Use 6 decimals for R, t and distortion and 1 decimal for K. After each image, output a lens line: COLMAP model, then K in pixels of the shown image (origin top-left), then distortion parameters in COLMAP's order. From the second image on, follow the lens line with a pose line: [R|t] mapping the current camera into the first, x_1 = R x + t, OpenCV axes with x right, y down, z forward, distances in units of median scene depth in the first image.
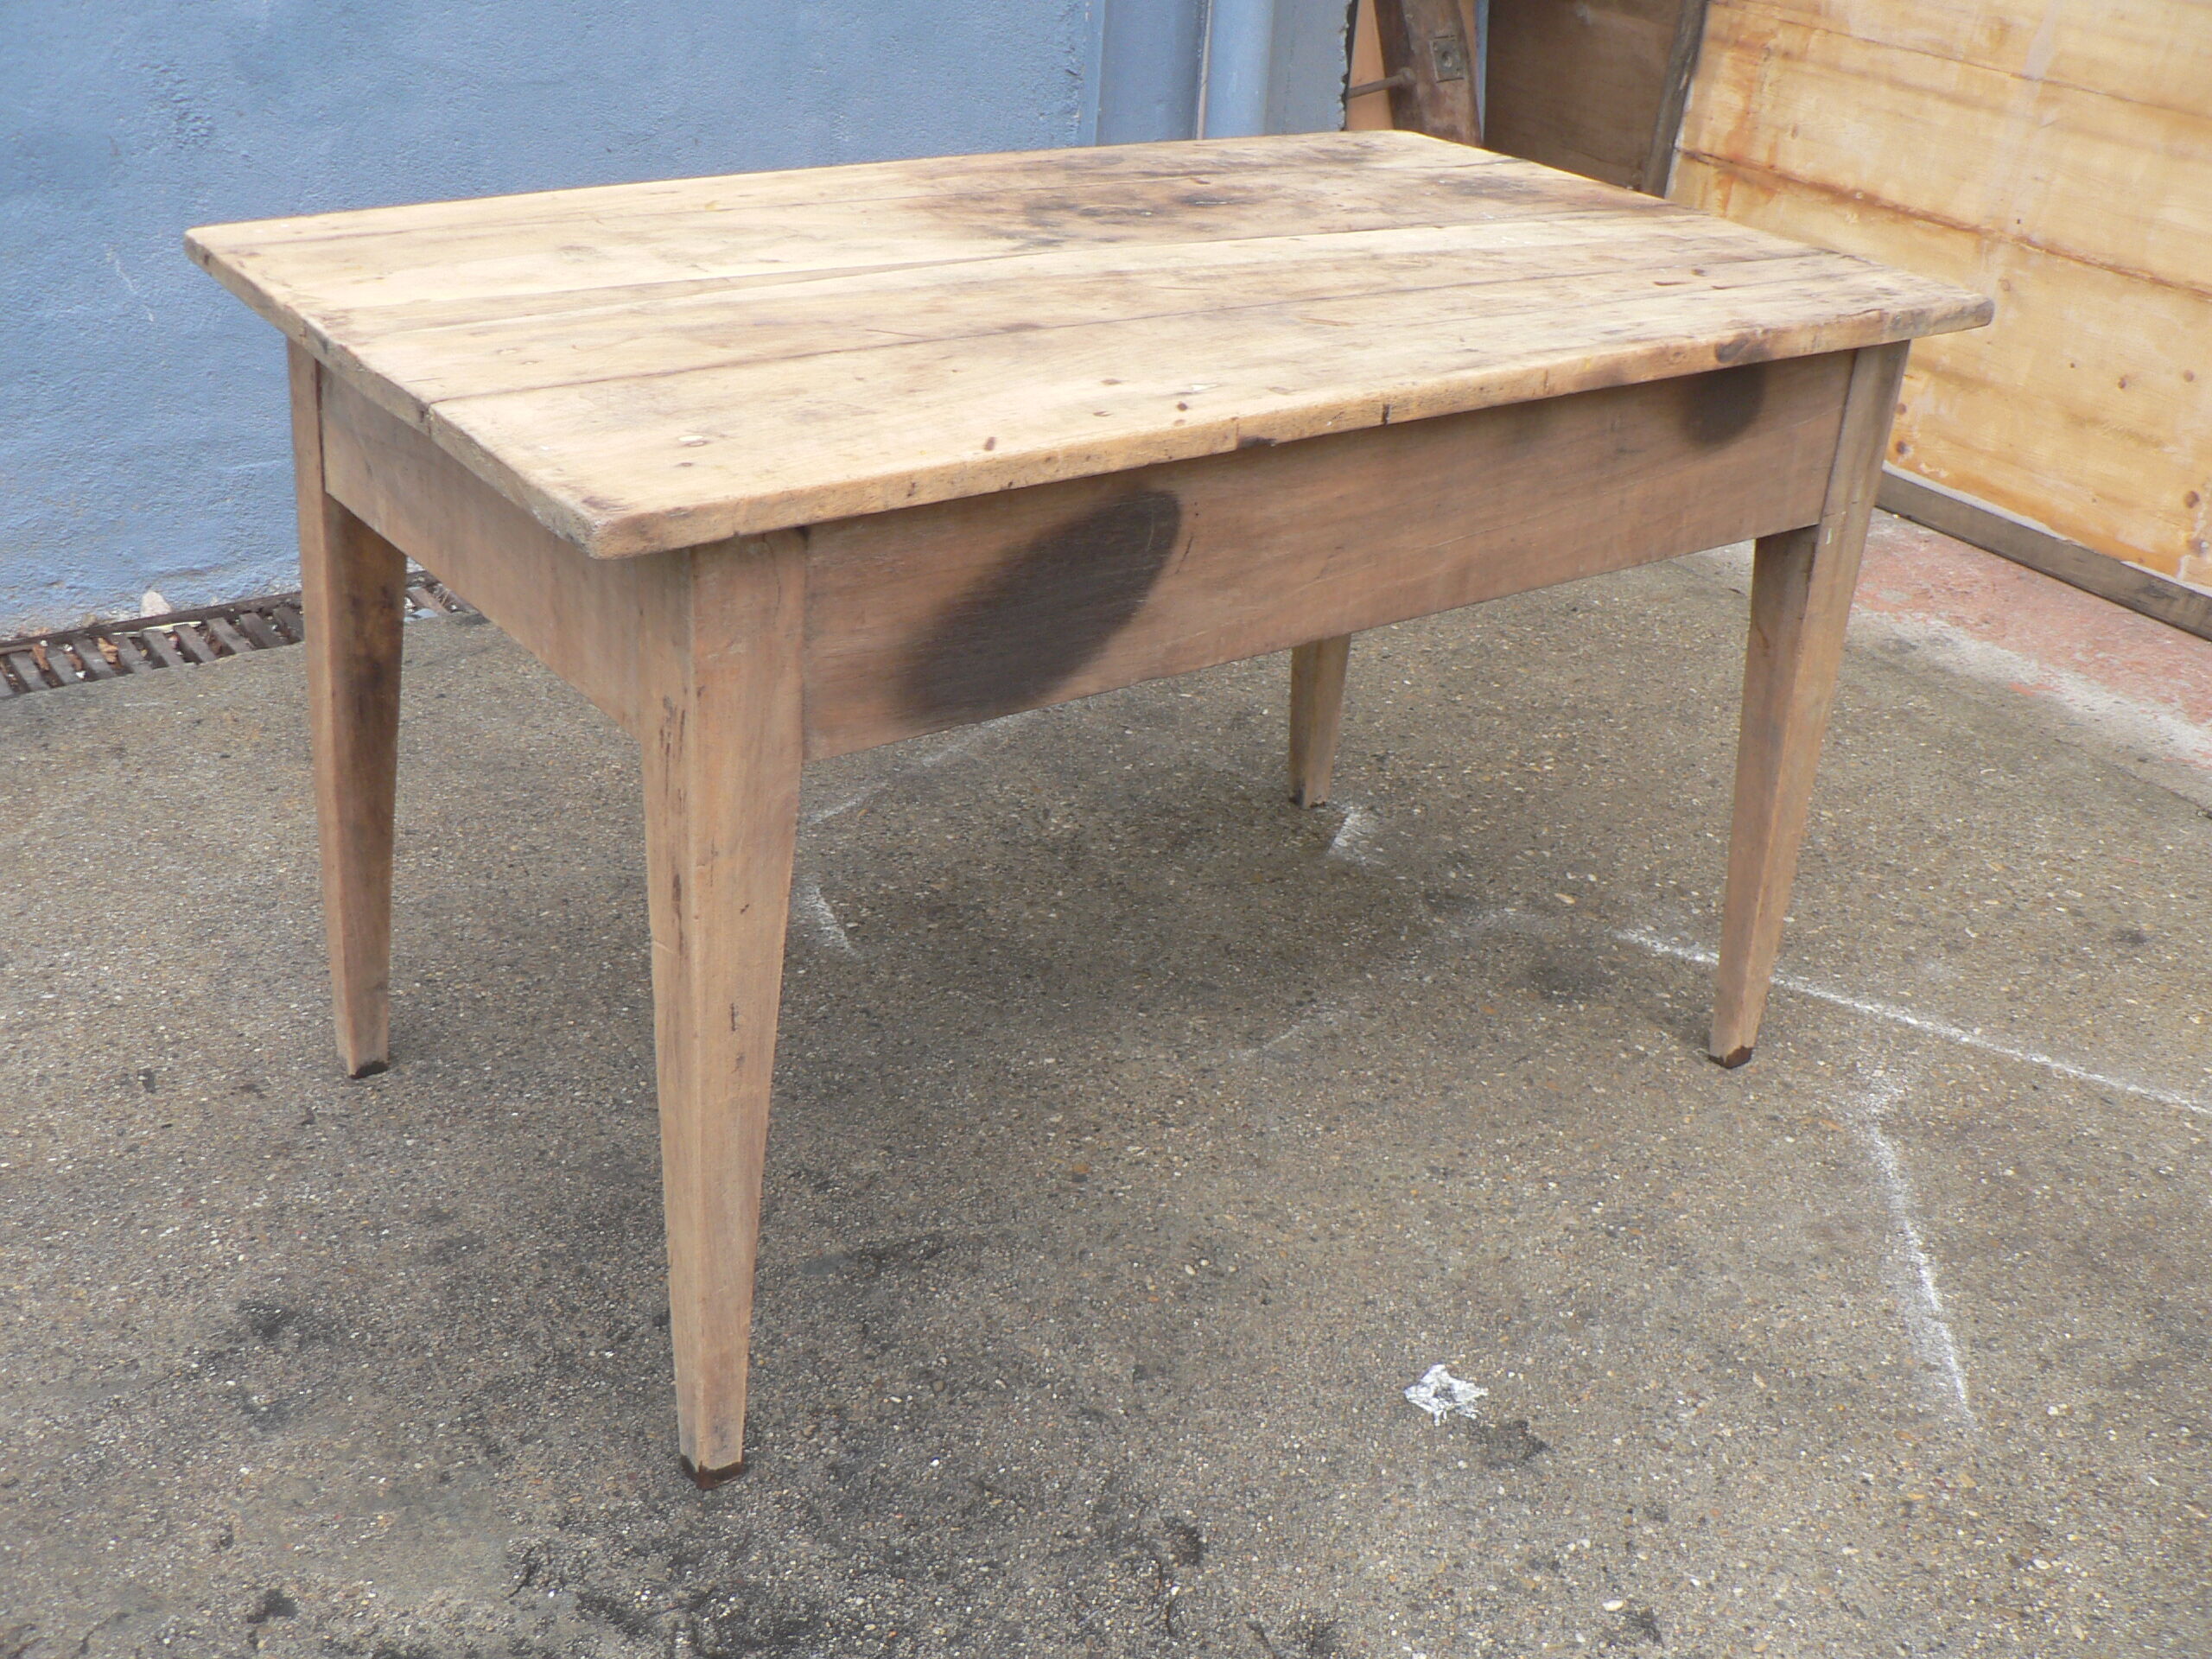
lens RADIAL K [[2408.1, 0, 1089.9], [0, 2408.1, 830.7], [0, 0, 1]] dist [-0.189664, 0.202997]
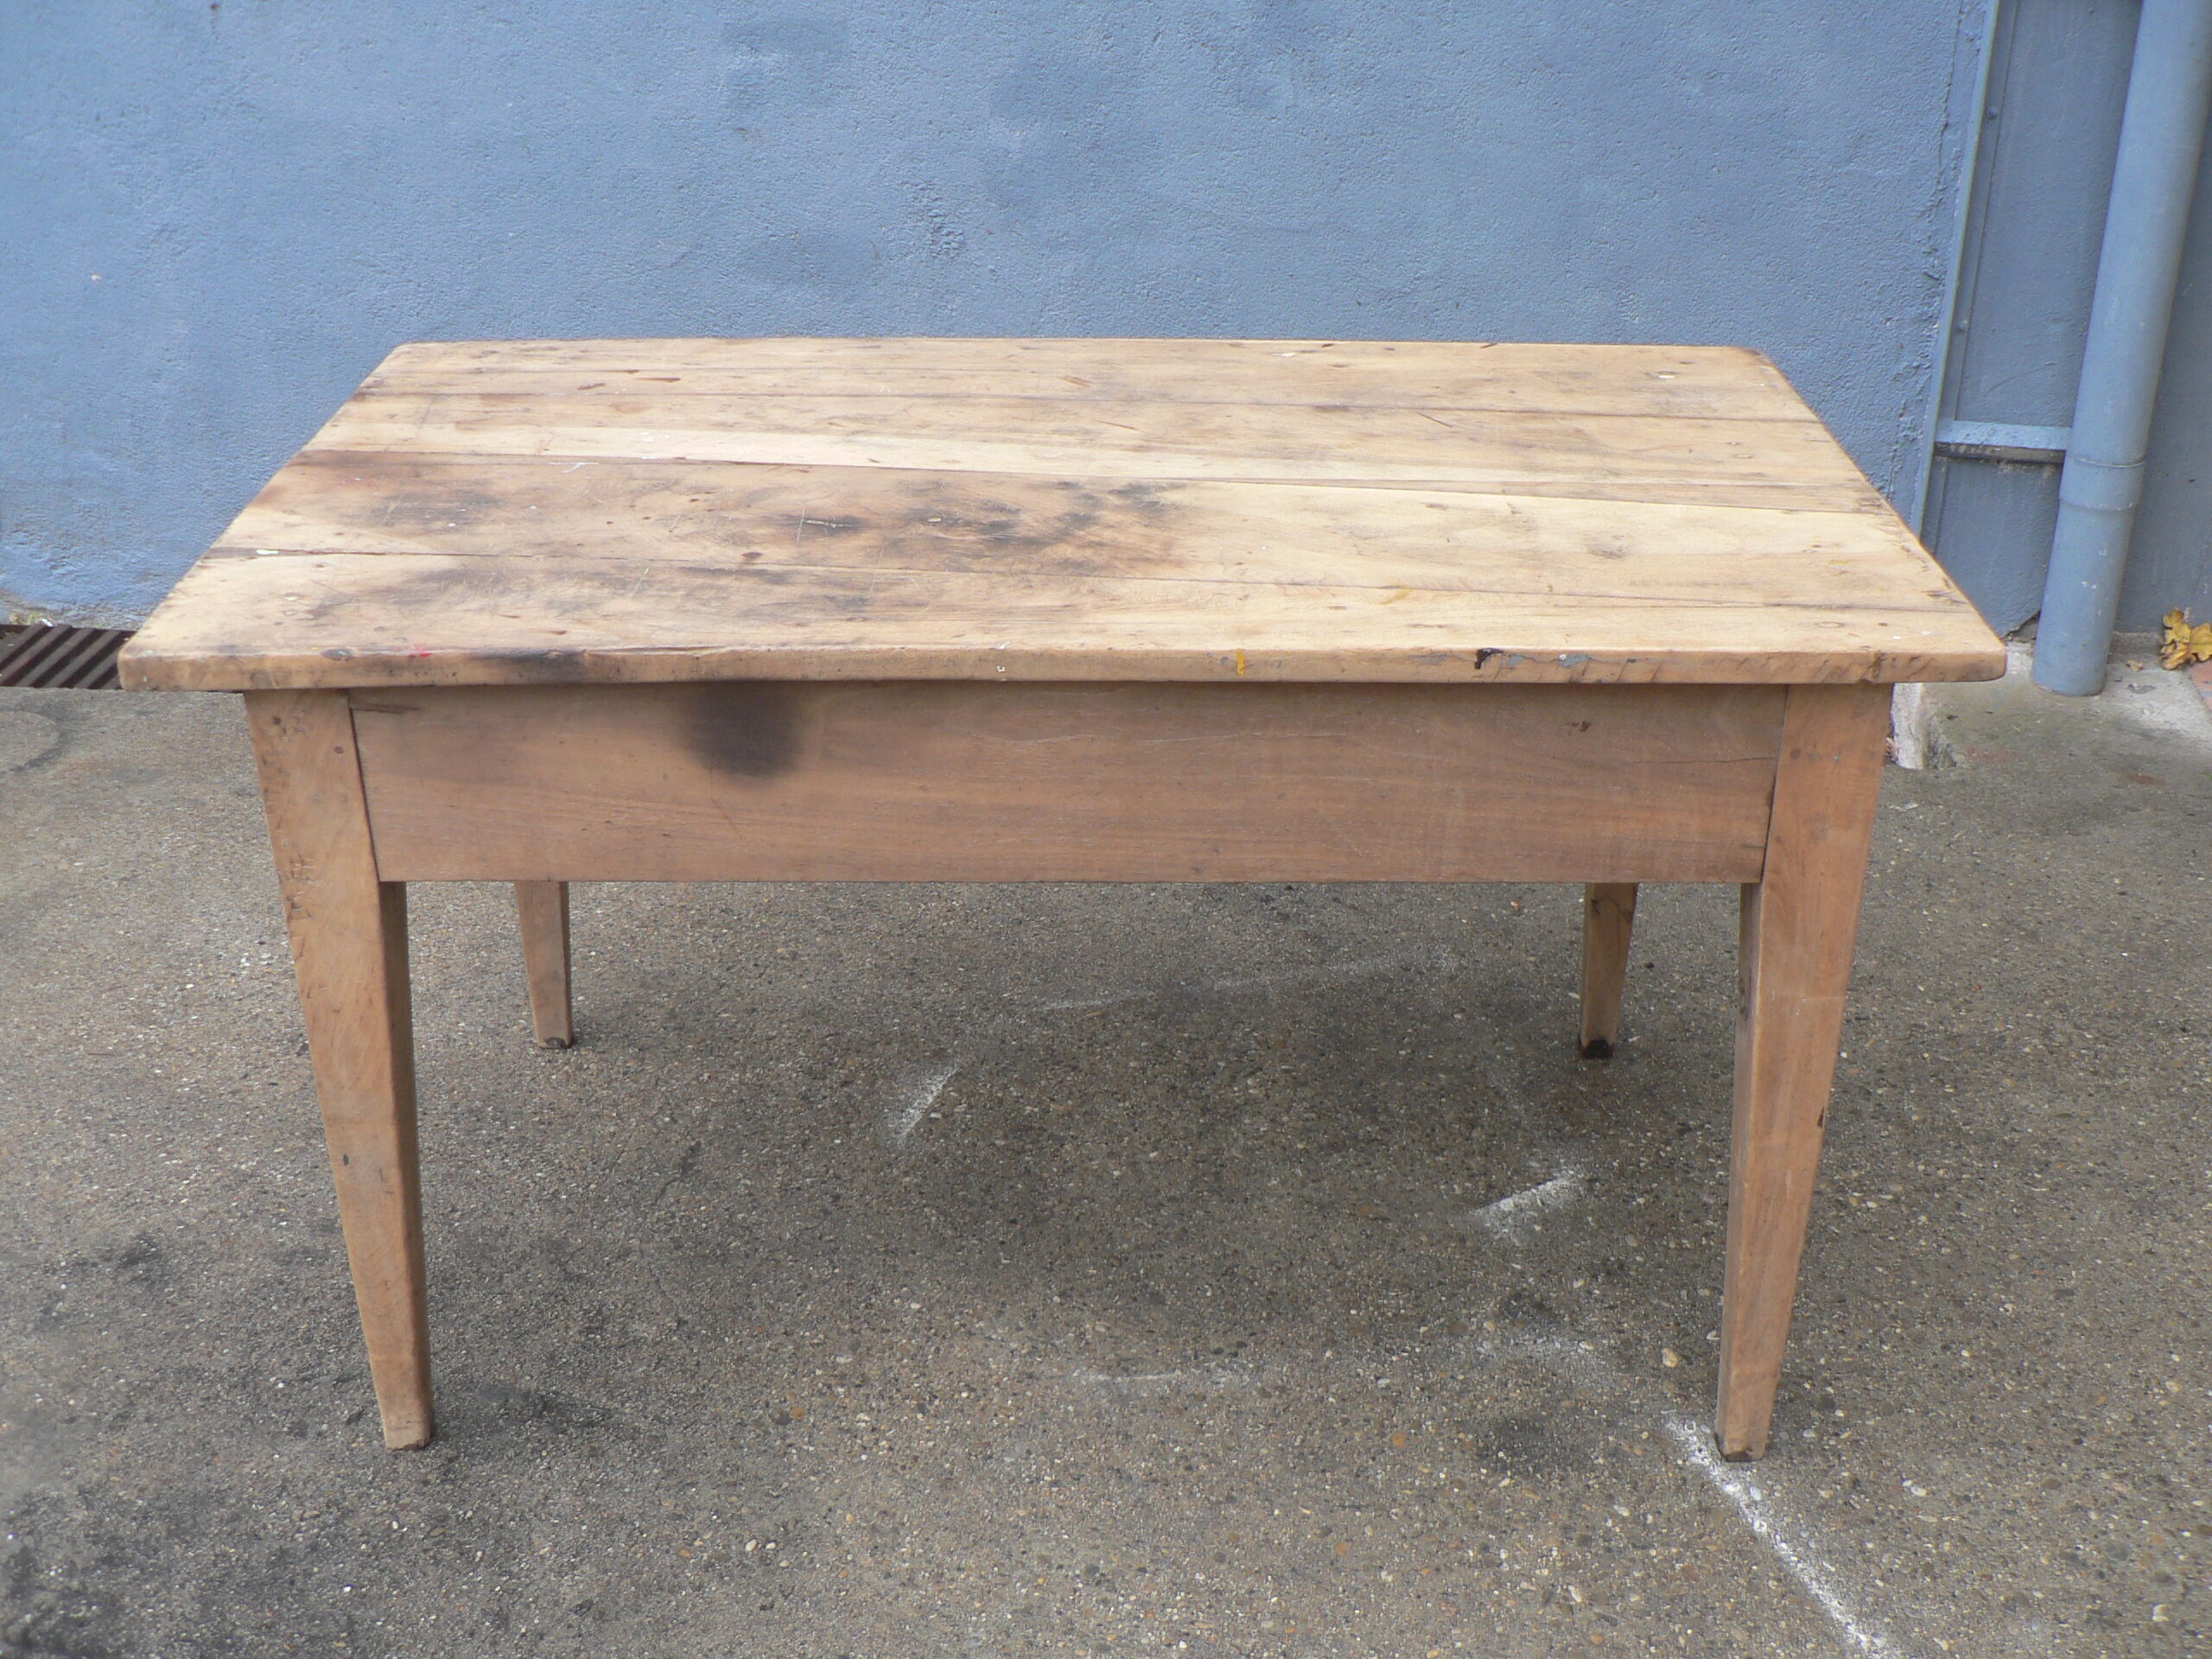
lens RADIAL K [[2419.4, 0, 1102.1], [0, 2419.4, 815.3], [0, 0, 1]] dist [-0.195751, 0.222623]
pose [[0.748672, 0.237465, -0.618951, 0.510284], [-0.255157, 0.964937, 0.061571, -0.150880], [0.611870, 0.111834, 0.783013, 0.223078]]
